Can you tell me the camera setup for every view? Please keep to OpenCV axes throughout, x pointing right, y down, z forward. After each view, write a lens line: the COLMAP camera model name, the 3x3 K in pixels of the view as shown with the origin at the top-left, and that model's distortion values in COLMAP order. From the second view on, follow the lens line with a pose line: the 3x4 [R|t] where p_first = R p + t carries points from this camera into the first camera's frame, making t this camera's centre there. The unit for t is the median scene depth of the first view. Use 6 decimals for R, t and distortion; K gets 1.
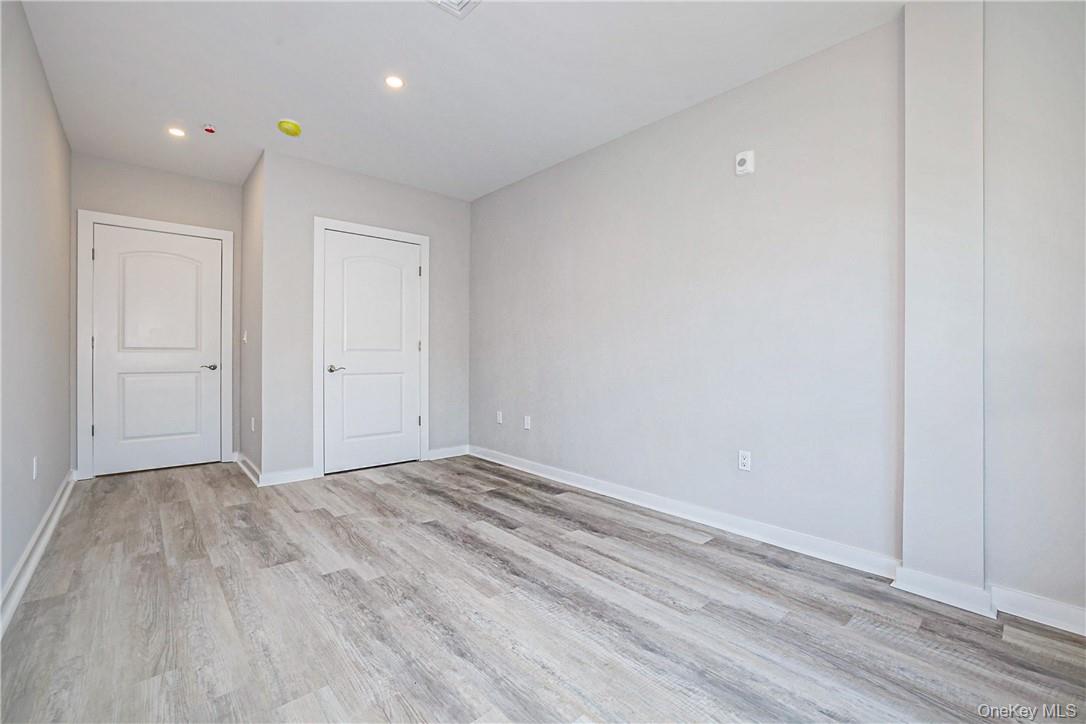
lens RADIAL K [[466.7, 0, 544.5], [0, 466.7, 359.4], [0, 0, 1]] dist [-0.033364, 0.005281]
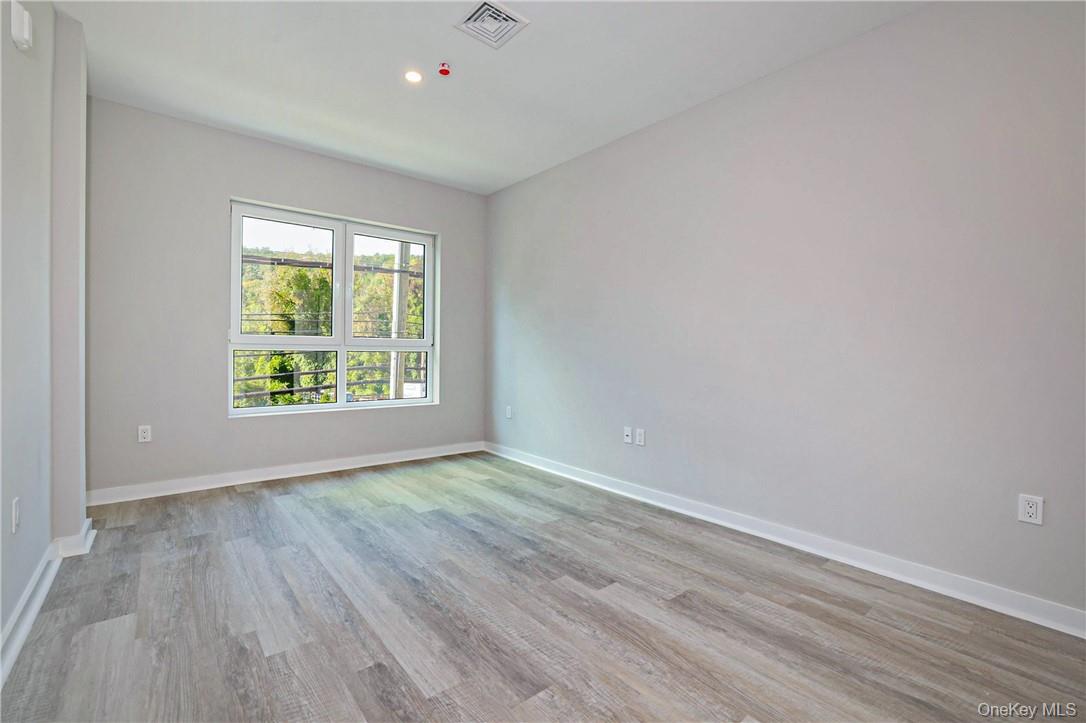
lens RADIAL K [[466.7, 0, 545.6], [0, 466.7, 353.9], [0, 0, 1]] dist [-0.033364, 0.005281]
pose [[-0.999338, -0.019542, 0.030671, -0.322410], [-0.019061, 0.999692, 0.015896, -0.019985], [-0.030972, 0.015301, -0.999403, 1.788458]]
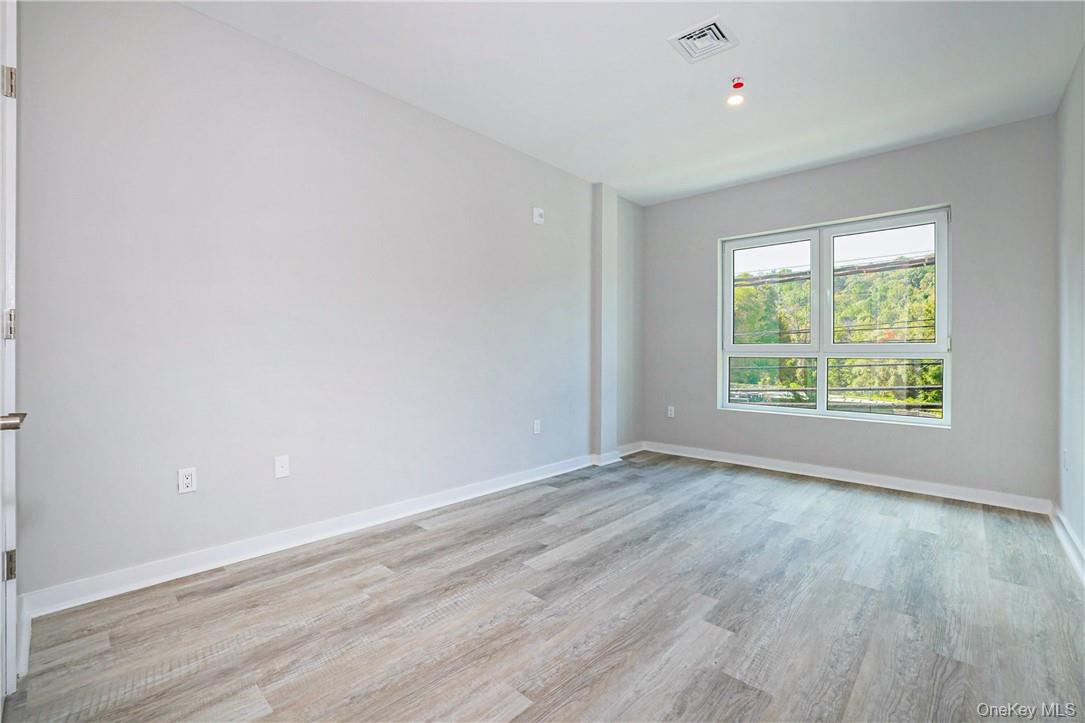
lens RADIAL K [[466.3, 0, 537.5], [0, 466.3, 355.5], [0, 0, 1]] dist [-0.033364, 0.005281]
pose [[-0.089238, -0.007276, 0.995984, -1.121196], [0.001117, 0.999972, 0.007405, -0.012980], [-0.996010, 0.001773, -0.089227, 1.278816]]
